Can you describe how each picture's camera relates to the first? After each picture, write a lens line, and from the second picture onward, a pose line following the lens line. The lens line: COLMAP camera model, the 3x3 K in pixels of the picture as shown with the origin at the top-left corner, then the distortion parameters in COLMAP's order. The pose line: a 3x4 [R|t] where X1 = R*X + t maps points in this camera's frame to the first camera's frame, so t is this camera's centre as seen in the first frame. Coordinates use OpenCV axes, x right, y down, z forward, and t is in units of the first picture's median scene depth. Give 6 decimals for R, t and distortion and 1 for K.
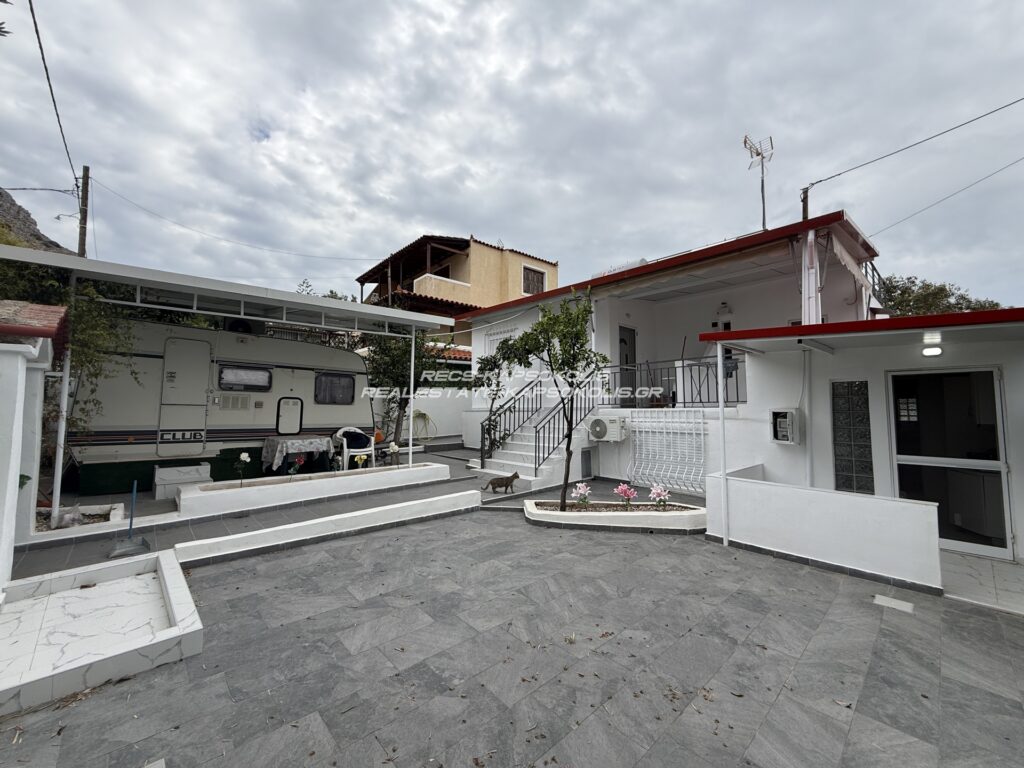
lens RADIAL K [[405.6, 0, 509.2], [0, 405.6, 383.8], [0, 0, 1]] dist [-0.001807, 0.000692]
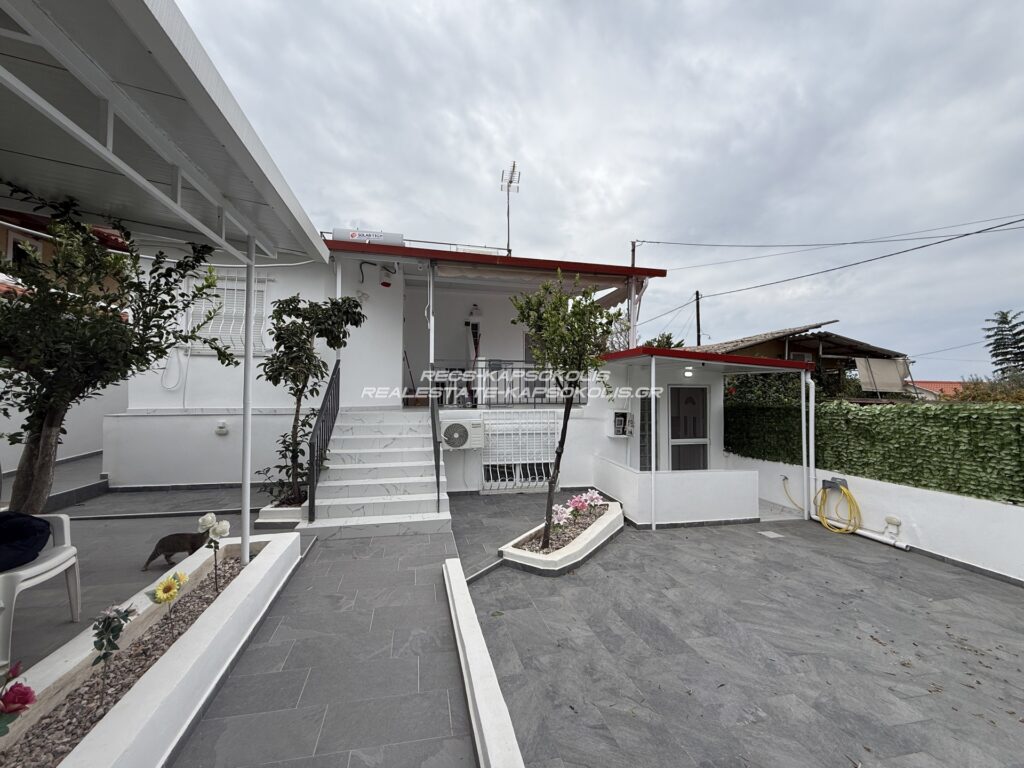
lens RADIAL K [[405.6, 0, 508.6], [0, 405.6, 379.1], [0, 0, 1]] dist [-0.001807, 0.000692]
pose [[0.500258, 0.035663, 0.865142, -0.807686], [-0.057482, 0.998315, -0.007914, -0.005547], [-0.863966, -0.045771, 0.501465, 0.899808]]
